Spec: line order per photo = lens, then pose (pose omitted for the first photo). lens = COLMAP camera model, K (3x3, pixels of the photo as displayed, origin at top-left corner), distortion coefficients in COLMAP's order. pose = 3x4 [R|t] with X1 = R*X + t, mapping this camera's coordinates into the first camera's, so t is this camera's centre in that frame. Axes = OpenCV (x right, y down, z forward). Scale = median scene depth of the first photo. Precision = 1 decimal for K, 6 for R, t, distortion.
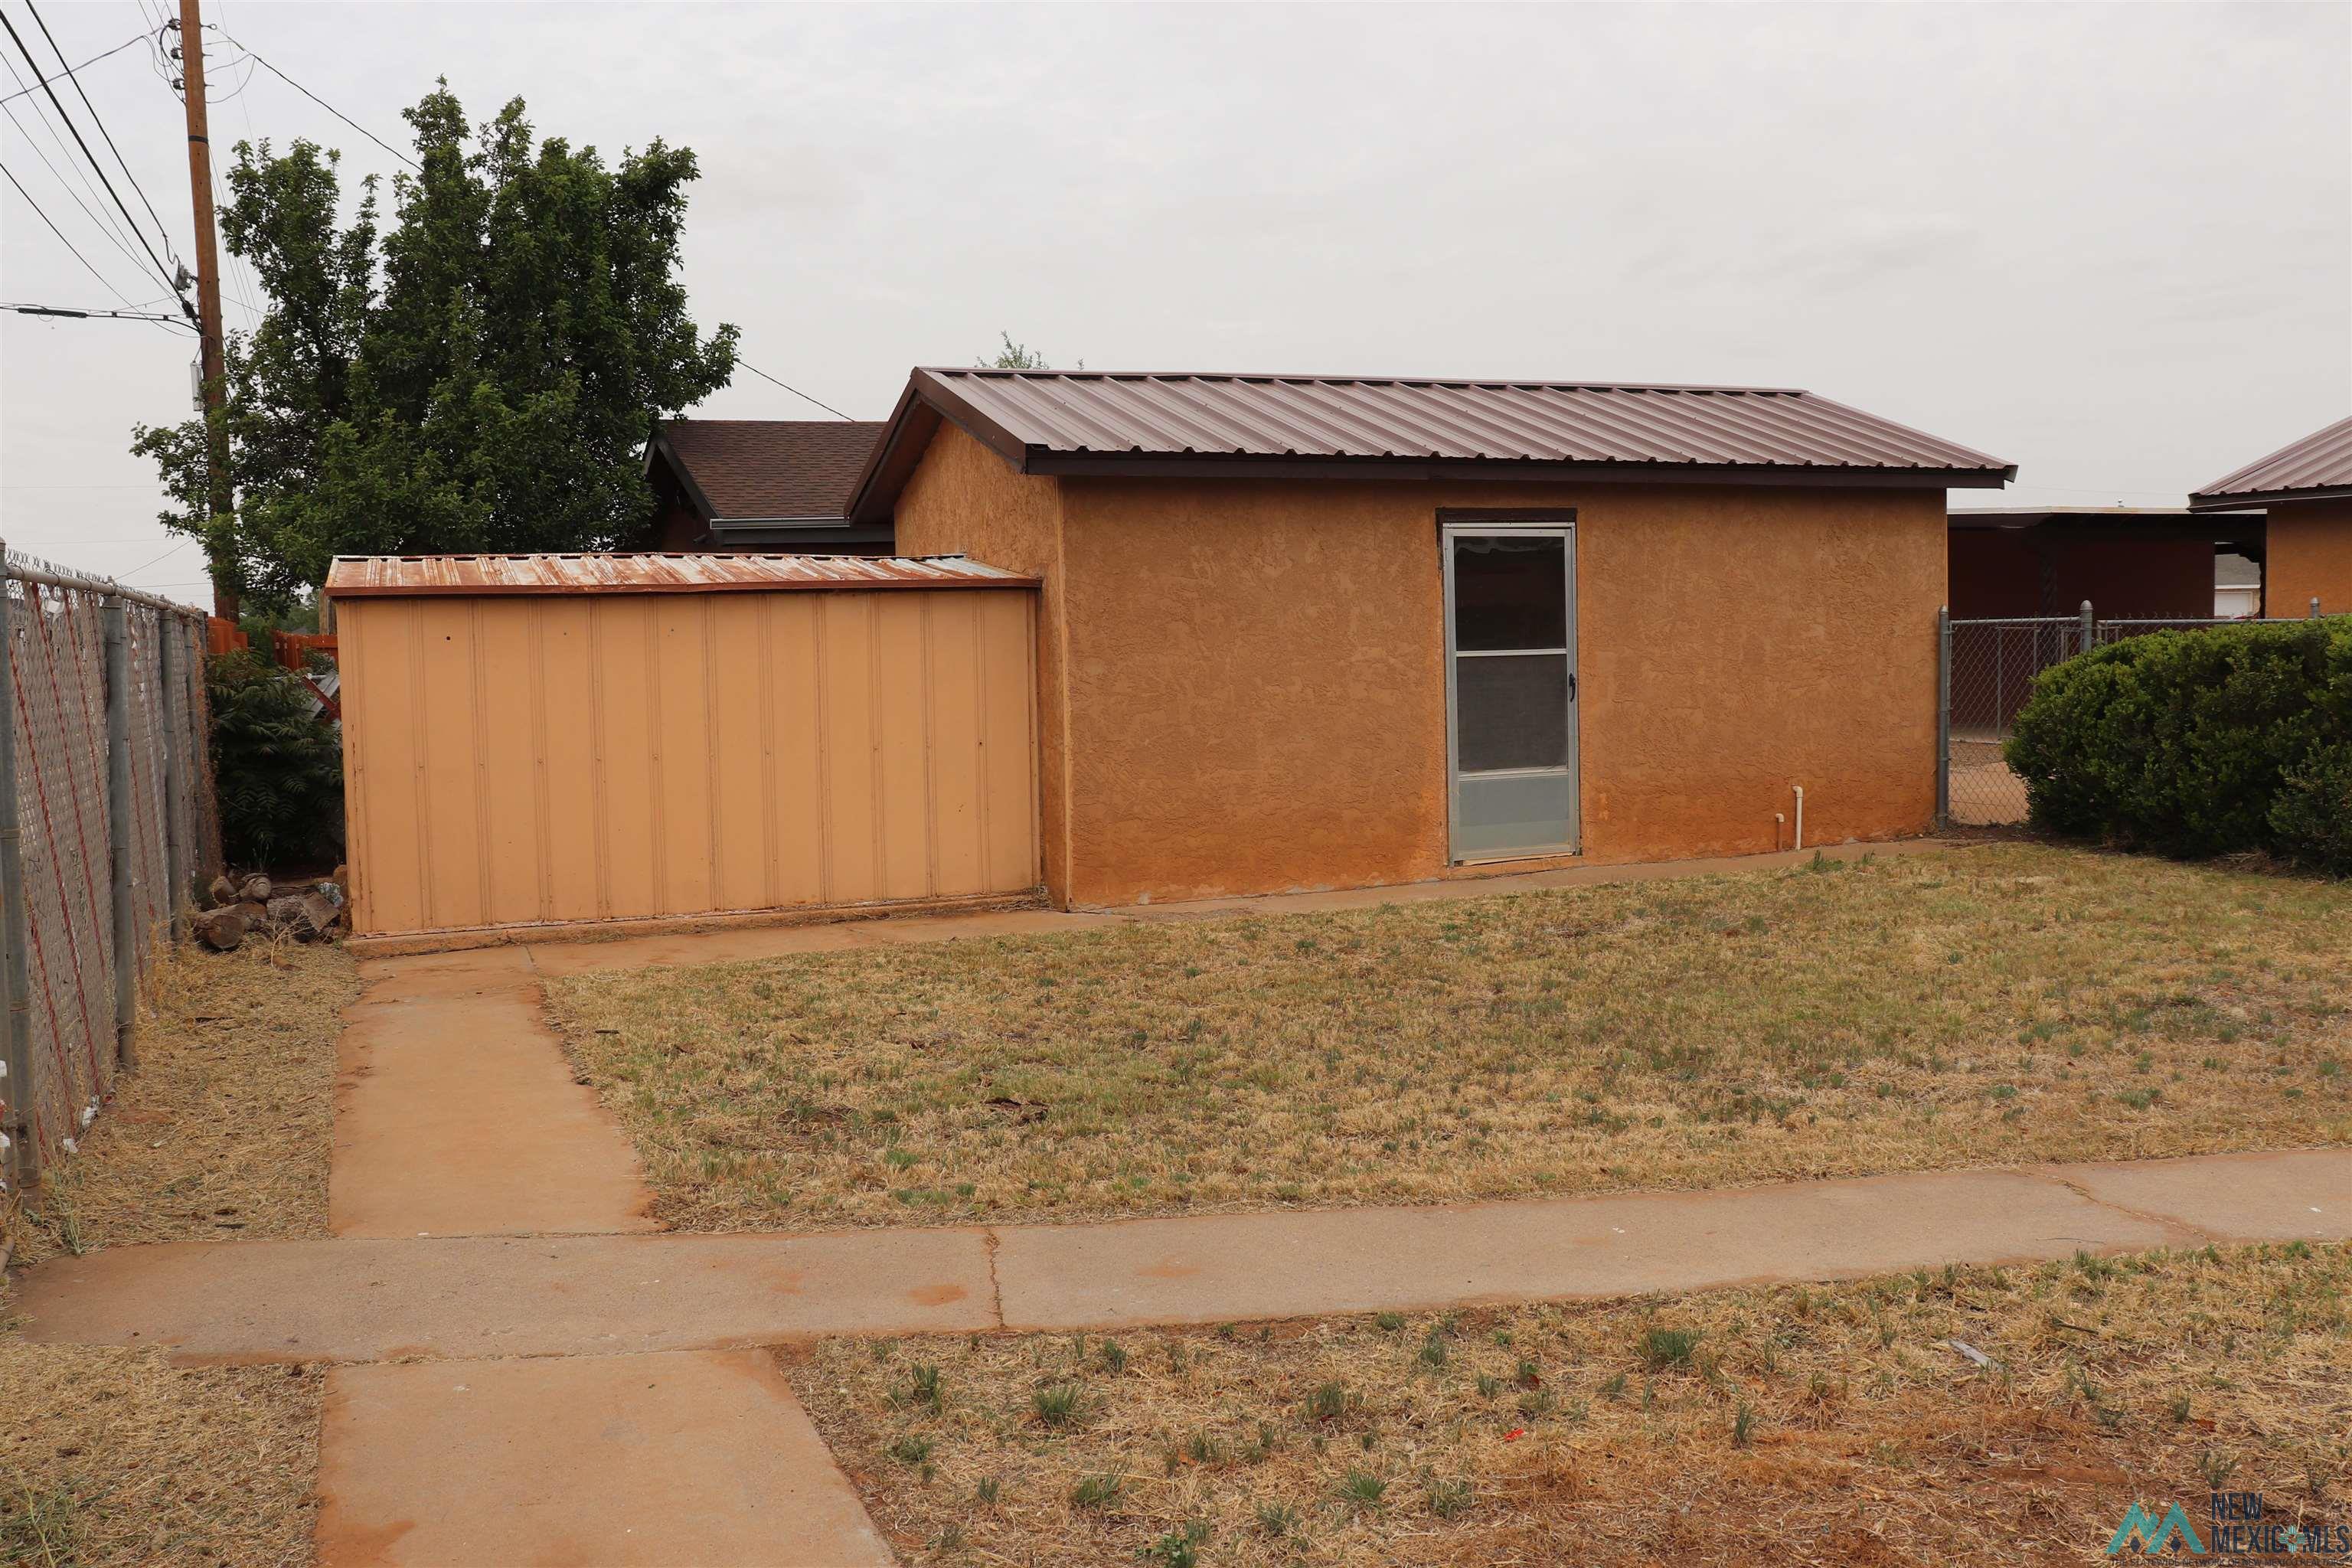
lens RADIAL K [[1931.2, 0, 1169.0], [0, 1931.2, 793.3], [0, 0, 1]] dist [-0.175006, 0.173887]
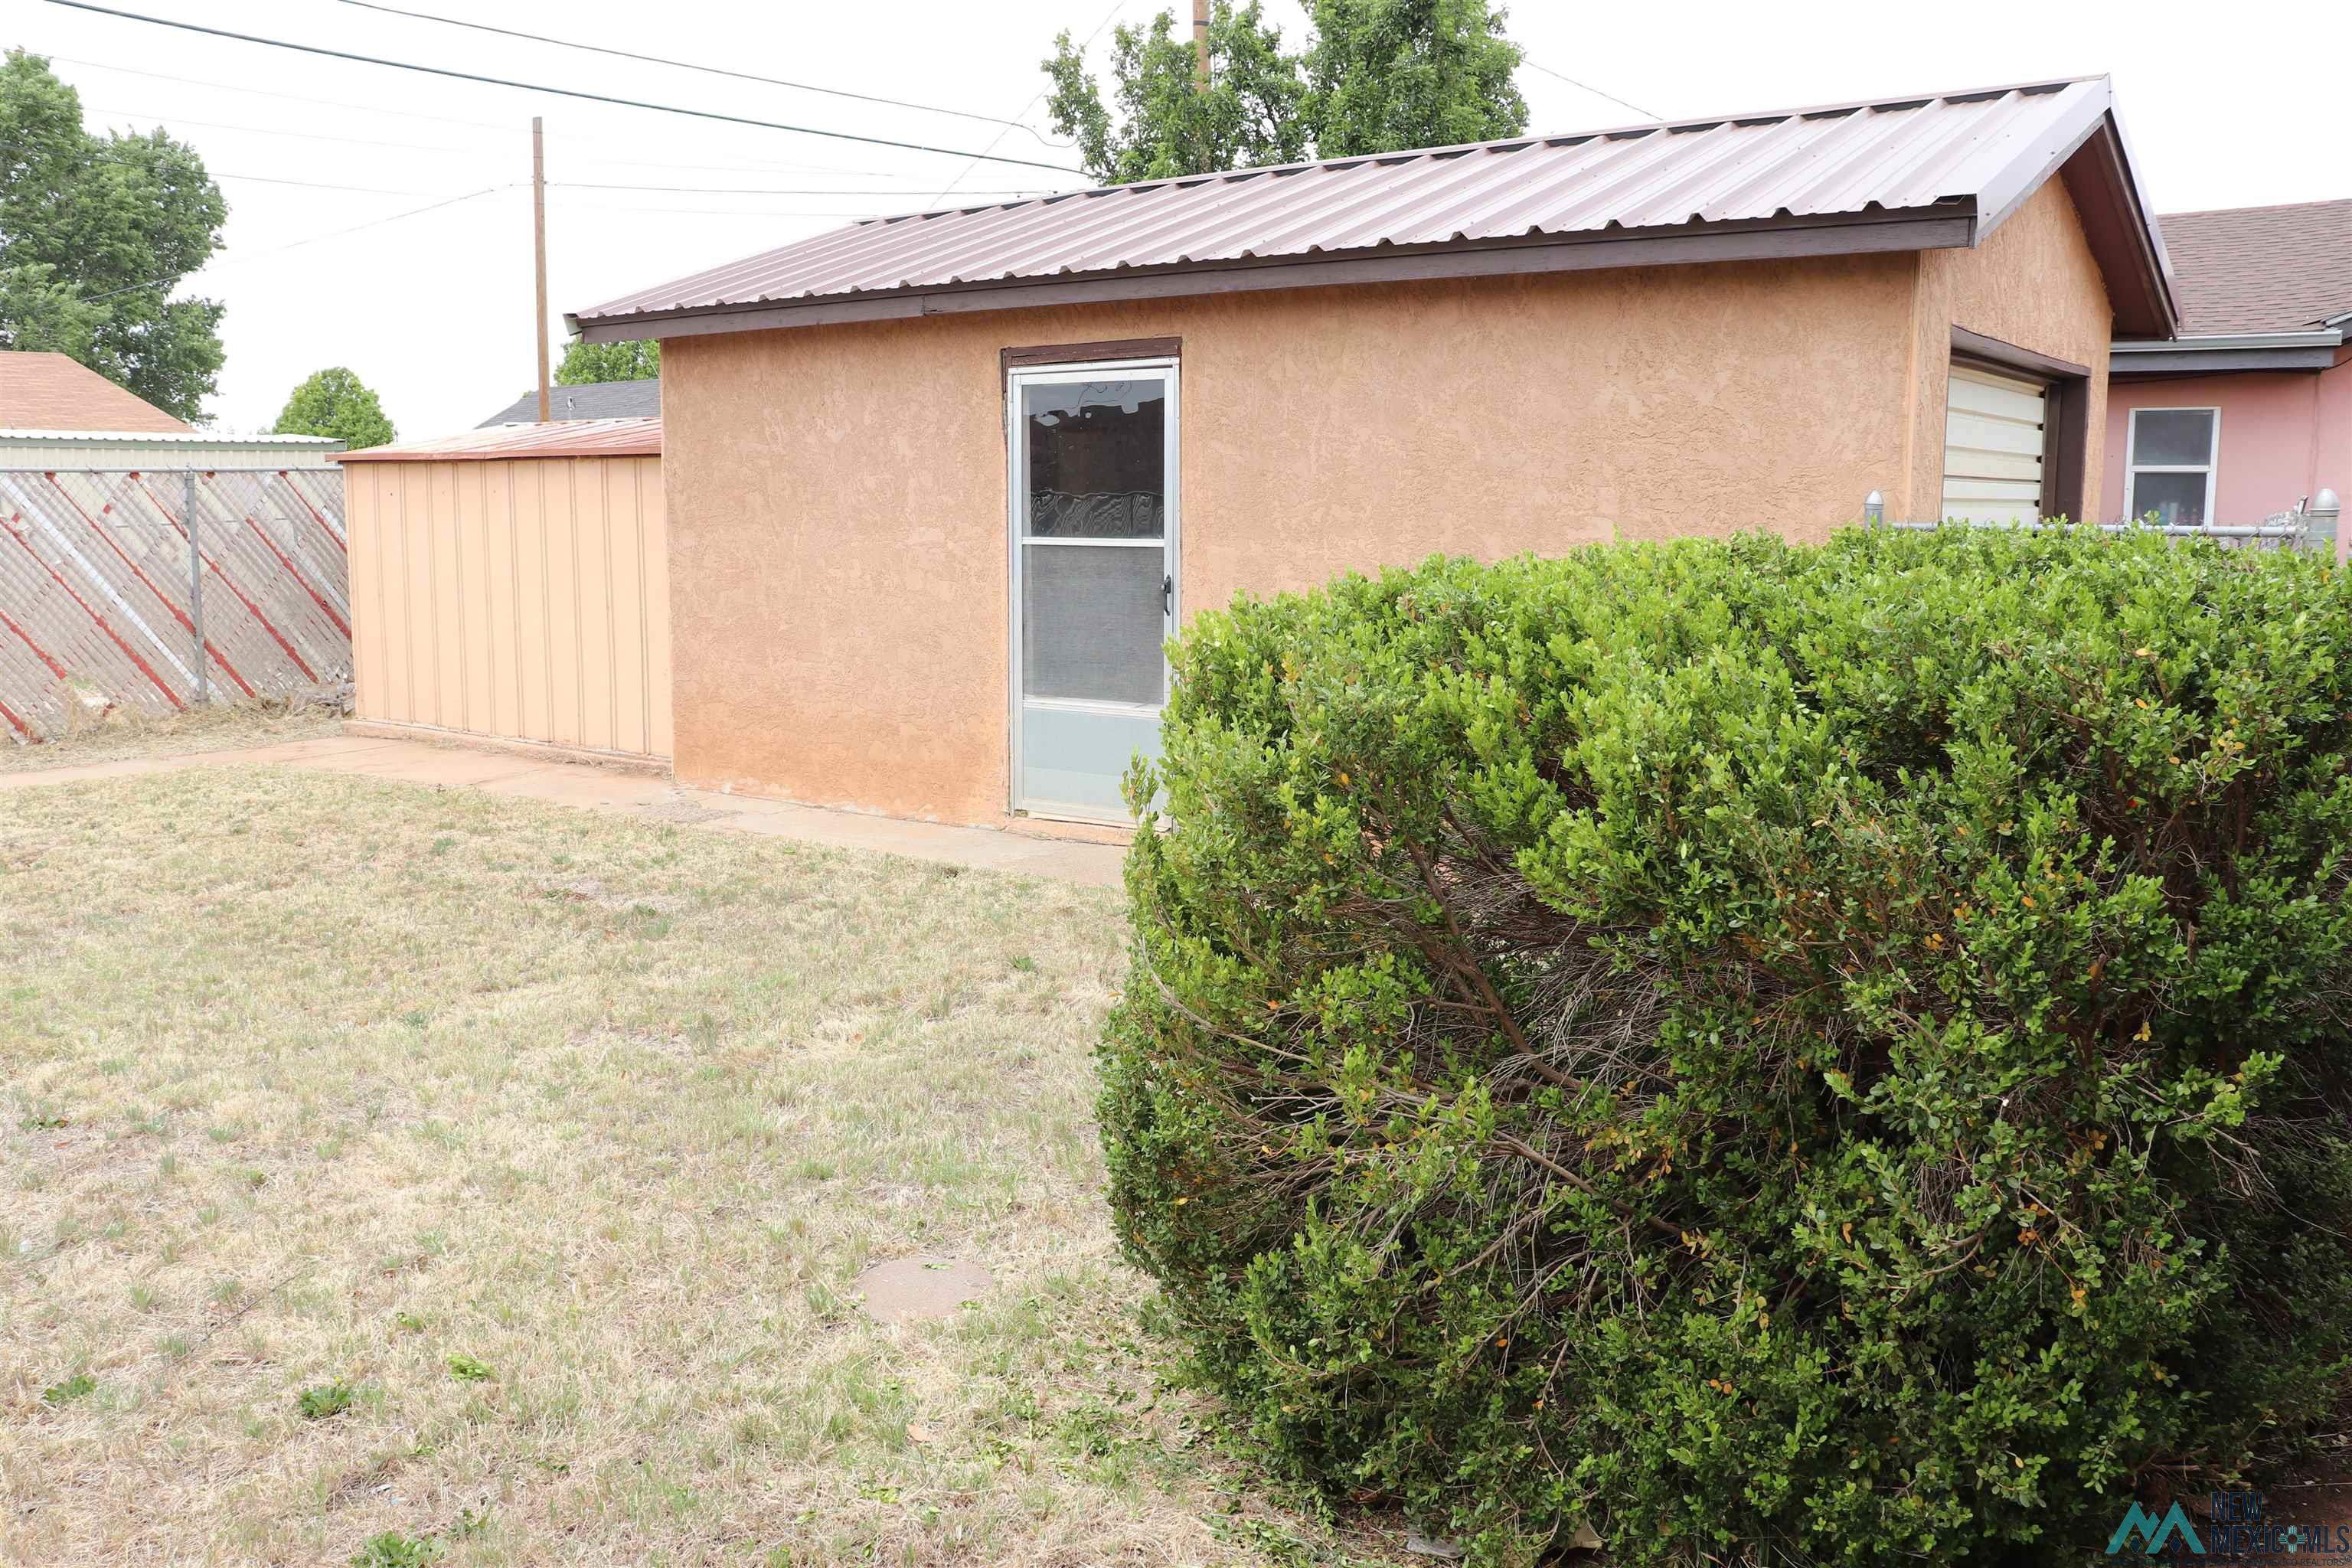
lens RADIAL K [[1931.2, 0, 1169.0], [0, 1931.2, 793.3], [0, 0, 1]] dist [-0.175006, 0.173887]
pose [[0.549755, 0.158482, -0.820154, 0.828199], [-0.076641, 0.987266, 0.139401, -0.084814], [0.831803, -0.013778, 0.554900, 0.628158]]
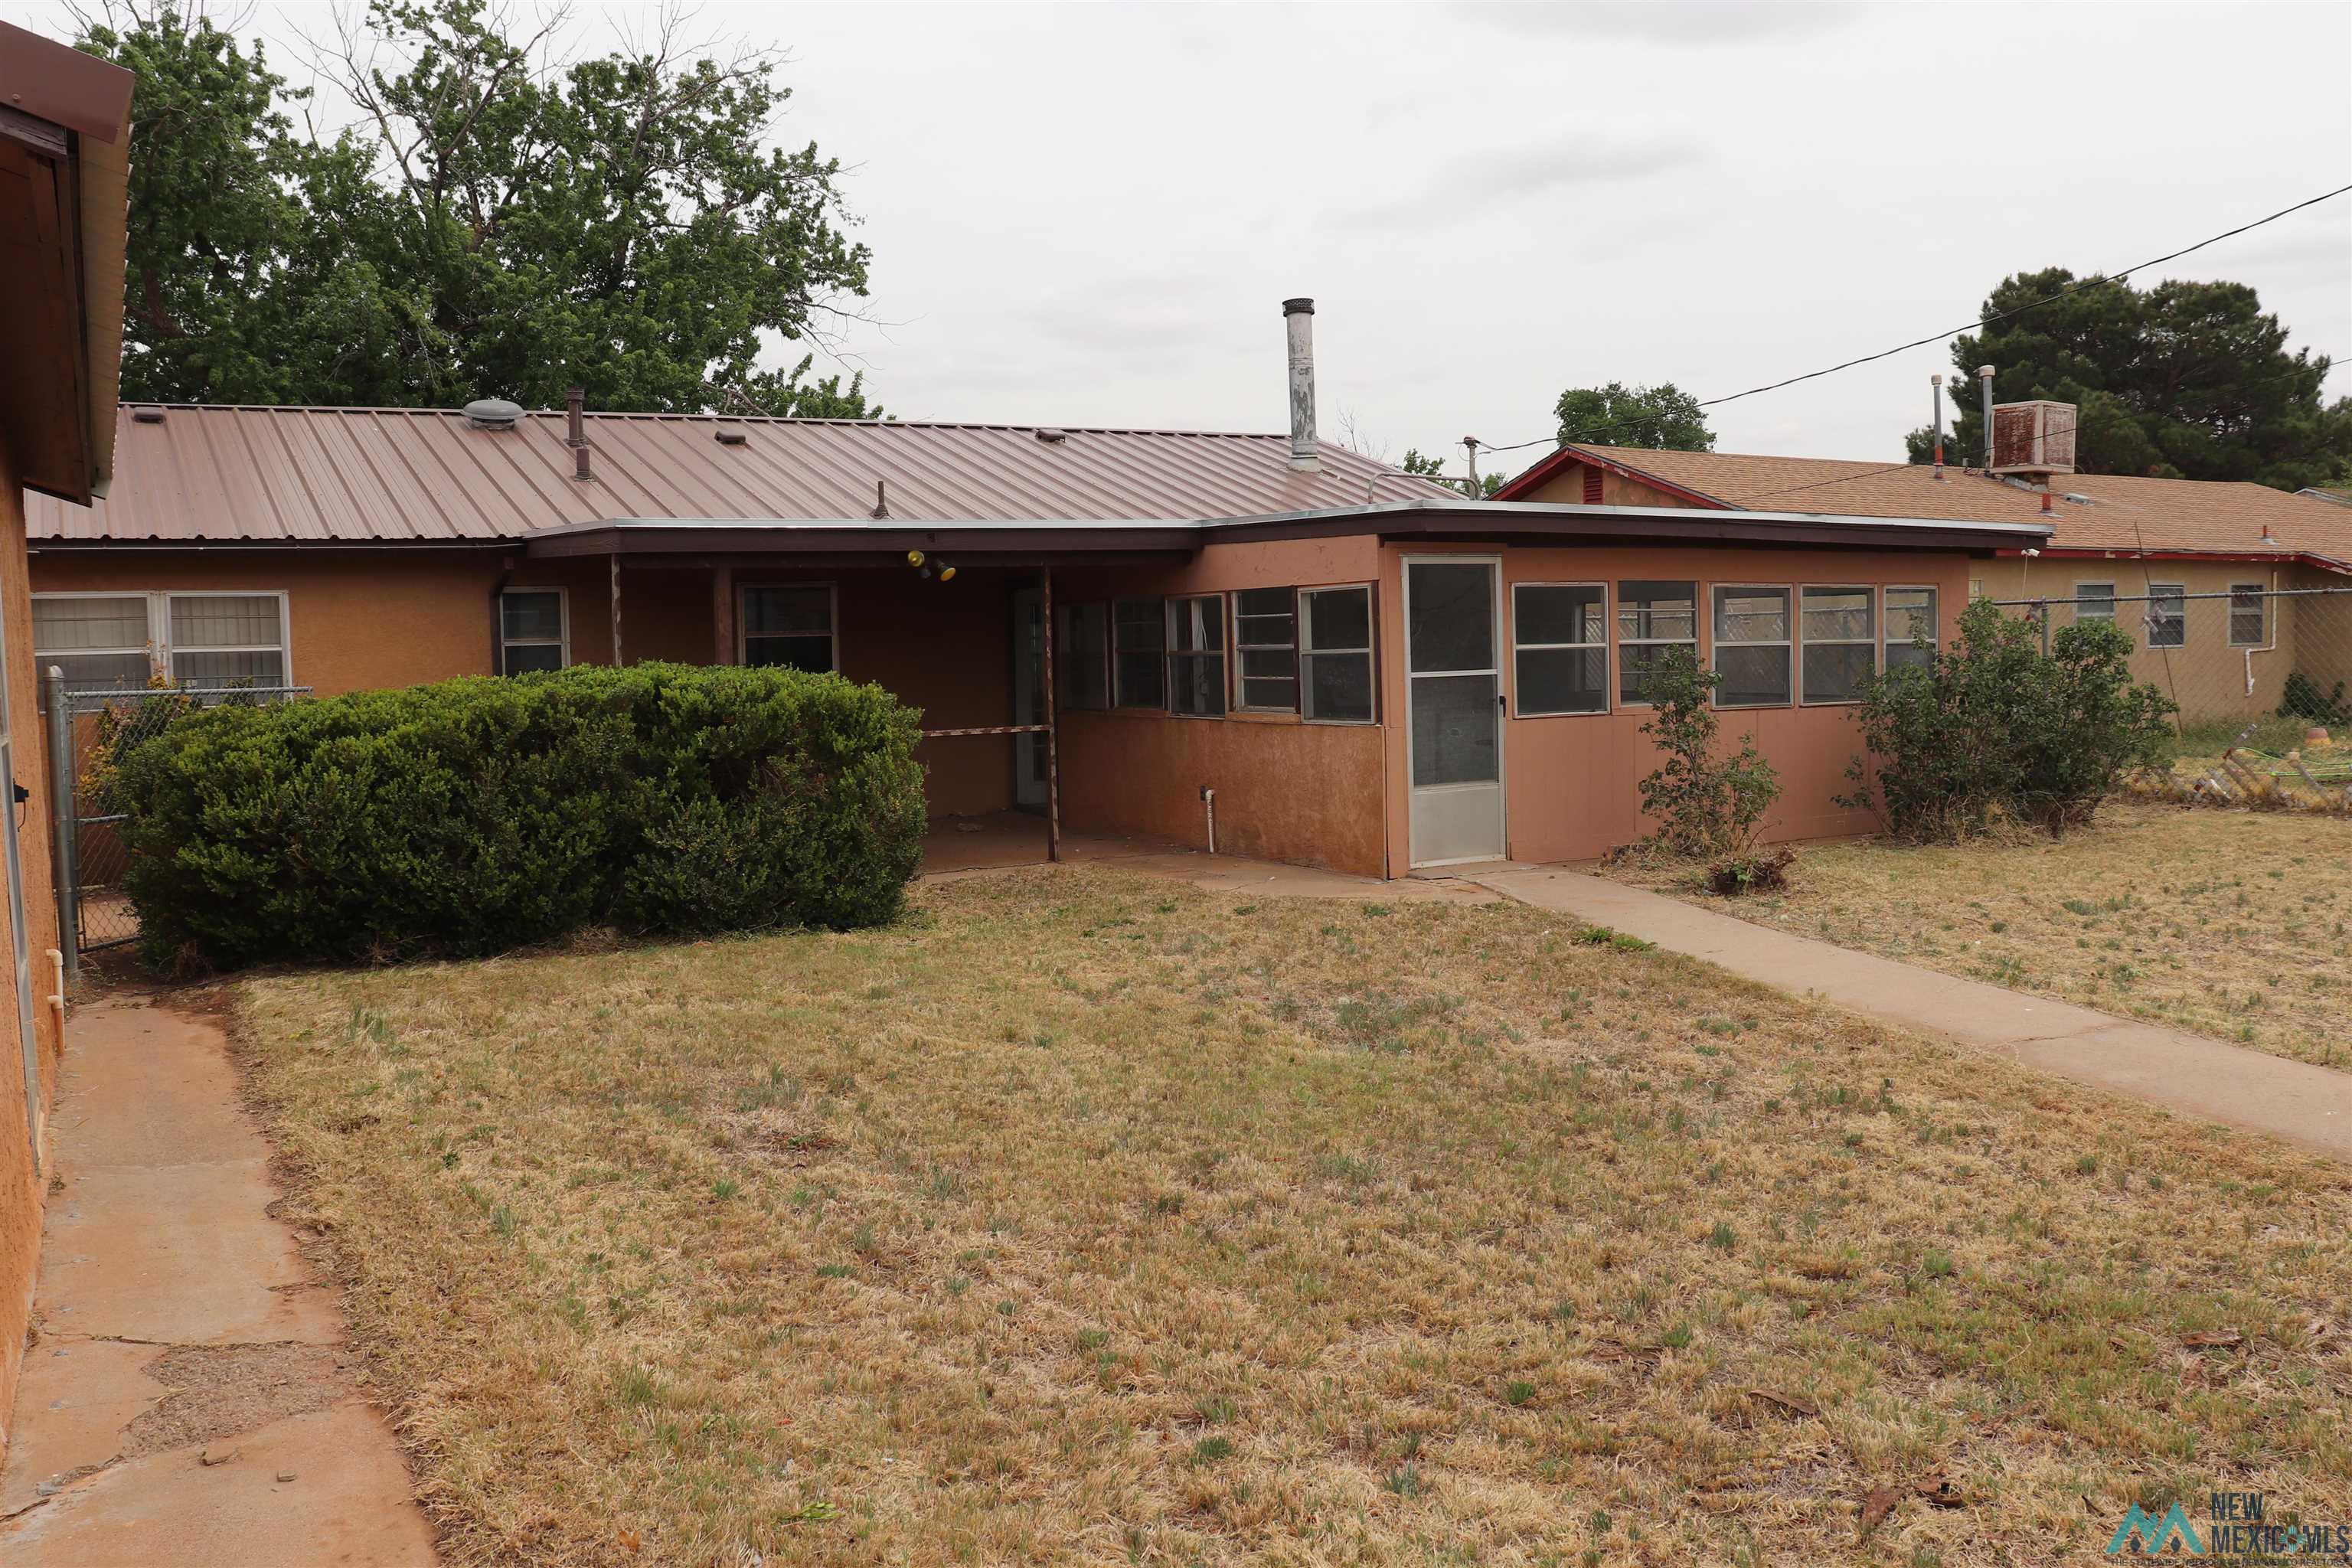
lens RADIAL K [[1931.2, 0, 1169.0], [0, 1931.2, 793.3], [0, 0, 1]] dist [-0.175006, 0.173887]
pose [[-0.133482, -0.043574, 0.990093, -0.353075], [0.111705, 0.992005, 0.058718, -0.054821], [-0.984736, 0.118436, -0.127547, 0.782730]]
